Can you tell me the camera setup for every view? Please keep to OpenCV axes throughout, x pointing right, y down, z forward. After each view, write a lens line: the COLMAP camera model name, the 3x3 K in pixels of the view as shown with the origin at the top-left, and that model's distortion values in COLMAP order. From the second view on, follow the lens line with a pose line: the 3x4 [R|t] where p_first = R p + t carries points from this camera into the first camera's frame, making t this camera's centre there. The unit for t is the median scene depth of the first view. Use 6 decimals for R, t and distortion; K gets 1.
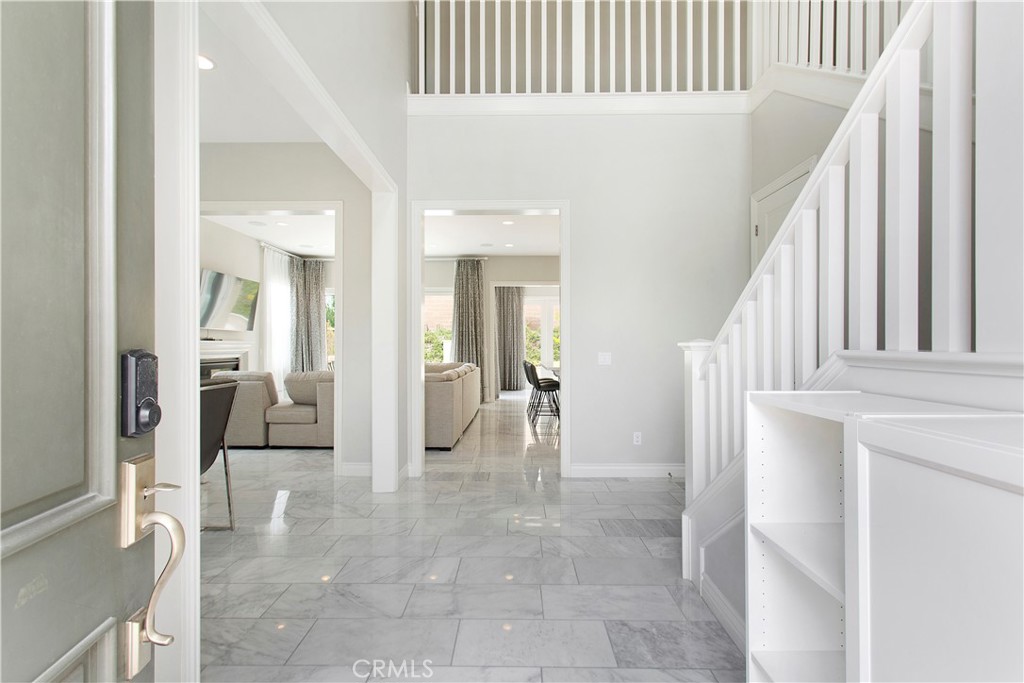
lens RADIAL K [[496.1, 0, 508.2], [0, 496.1, 353.3], [0, 0, 1]] dist [0.005950, 0.000238]
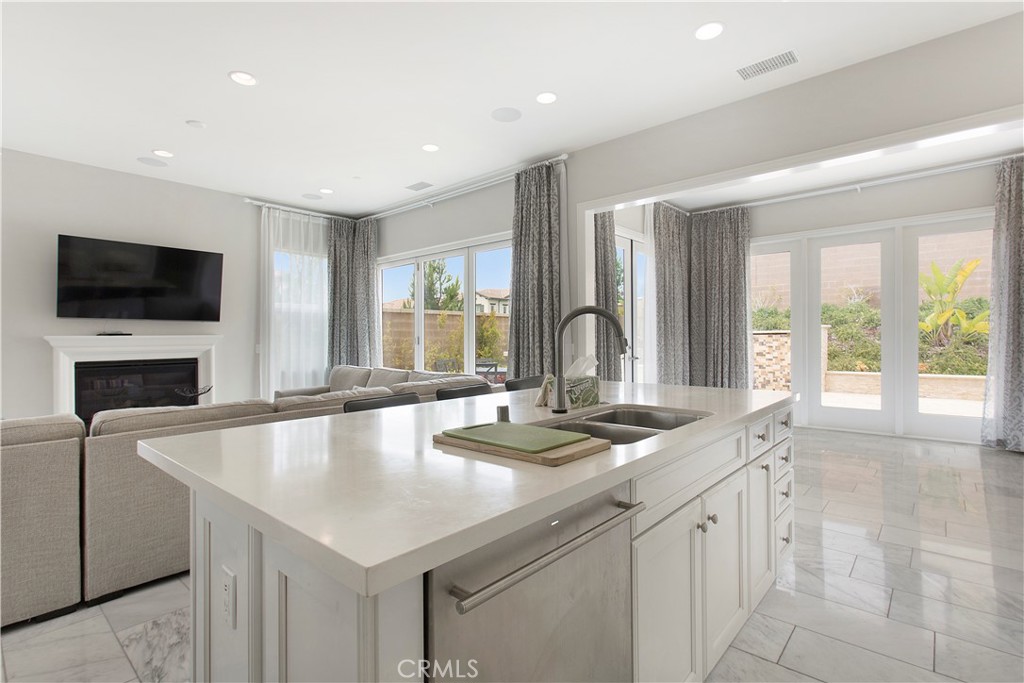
lens RADIAL K [[485.4, 0, 512.0], [0, 485.4, 341.5], [0, 0, 1]] dist [0.000494, 0.000370]
pose [[0.756594, -0.003299, -0.653877, 0.264019], [0.000223, 0.999989, -0.004787, -0.011084], [0.653885, 0.003476, 0.756586, 0.714166]]
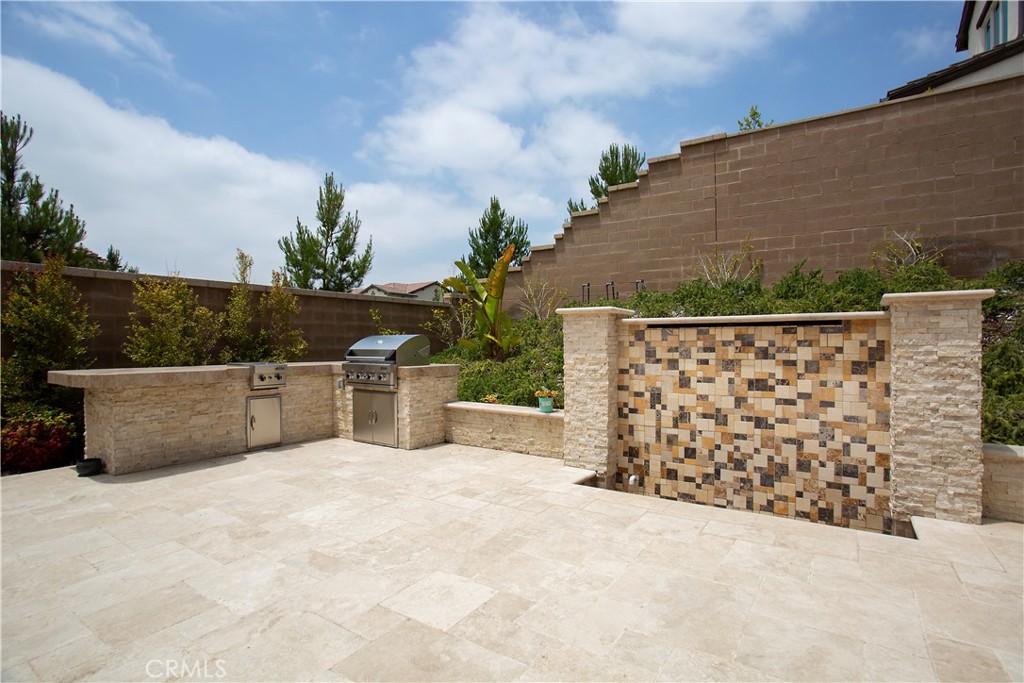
lens RADIAL K [[504.6, 0, 512.0], [0, 504.6, 341.5], [0, 0, 1]] dist [-0.064902, 0.029853]
pose [[0.838713, -0.000683, -0.544573, -0.036037], [-0.008017, 0.999875, -0.013600, -0.014056], [0.544514, 0.015772, 0.838603, 1.671339]]
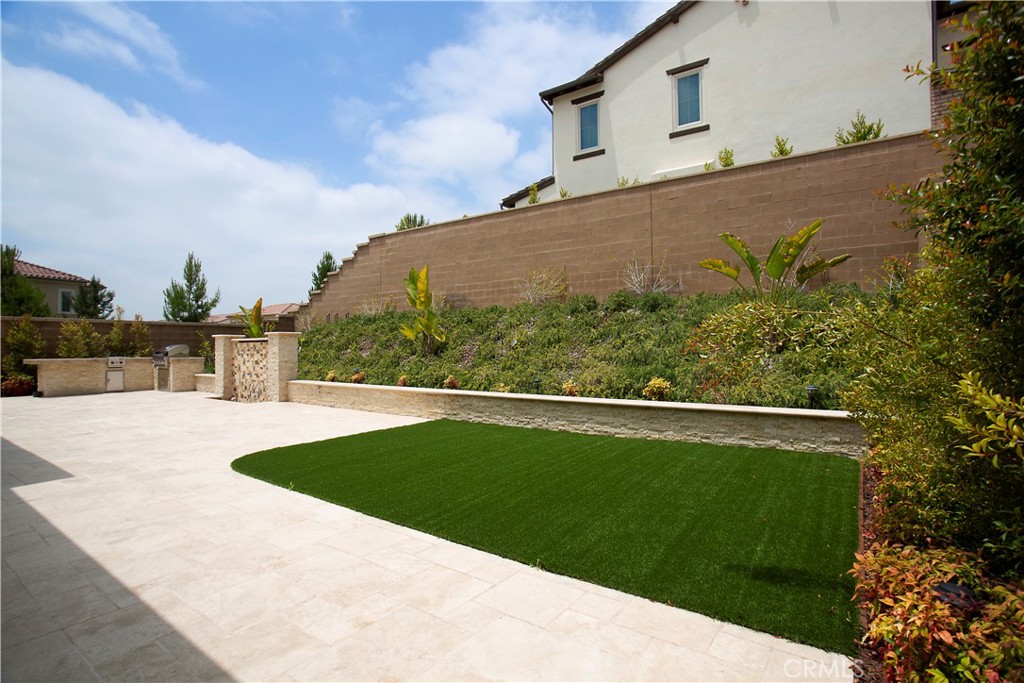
lens RADIAL K [[504.6, 0, 512.0], [0, 504.6, 341.5], [0, 0, 1]] dist [-0.064902, 0.029853]
pose [[0.826673, -0.008284, -0.562621, 1.196142], [-0.003242, 0.999805, -0.019485, -0.014108], [0.562673, 0.017931, 0.826485, 1.475030]]
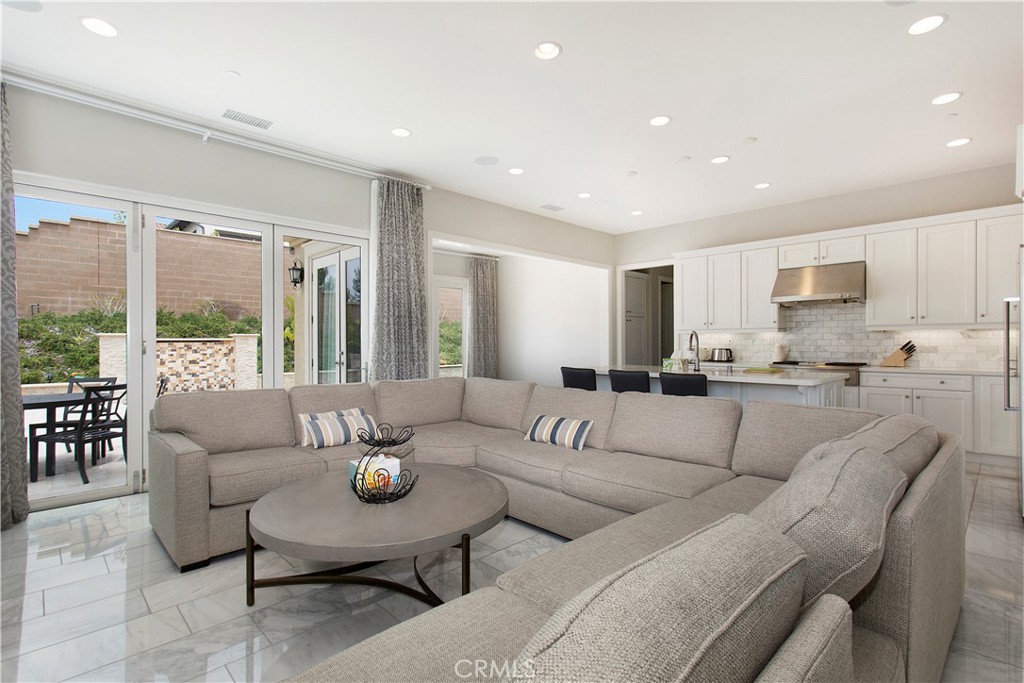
lens RADIAL K [[485.4, 0, 512.0], [0, 485.4, 341.5], [0, 0, 1]] dist [0.000494, 0.000370]
pose [[0.697887, -0.000800, 0.716208, -0.432381], [0.011635, 0.999880, -0.010221, -0.014185], [-0.716114, 0.015466, 0.697812, 0.650217]]
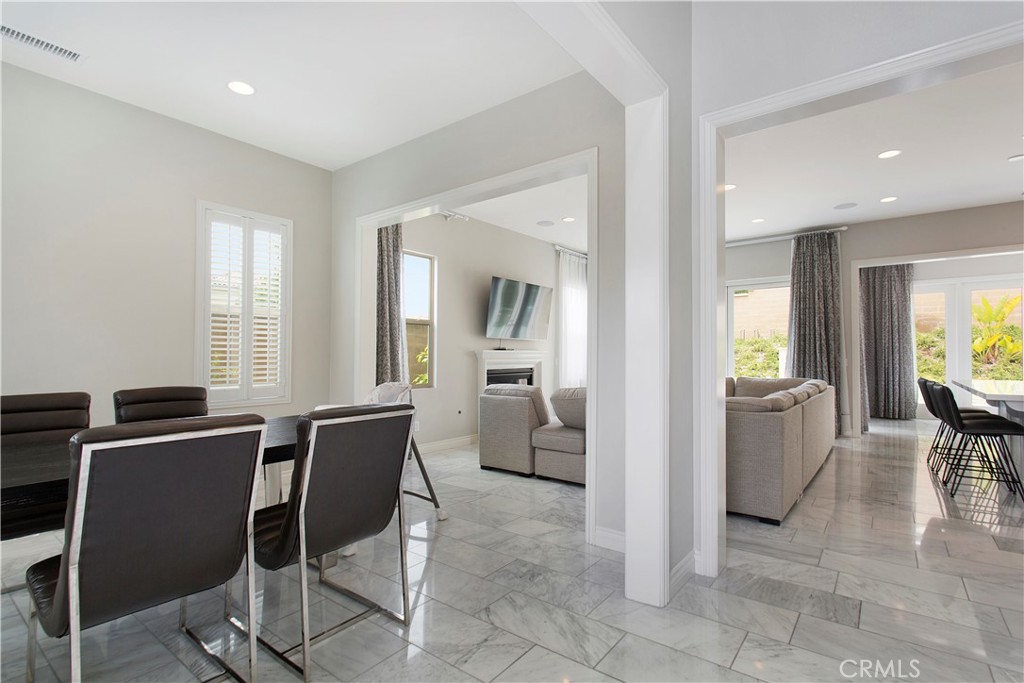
lens RADIAL K [[496.1, 0, 508.2], [0, 496.1, 353.3], [0, 0, 1]] dist [0.005950, 0.000238]
pose [[0.804586, -0.006527, -0.593801, -0.012071], [-0.005031, 0.999829, -0.017808, -0.002304], [0.593816, 0.017315, 0.804415, 0.191169]]
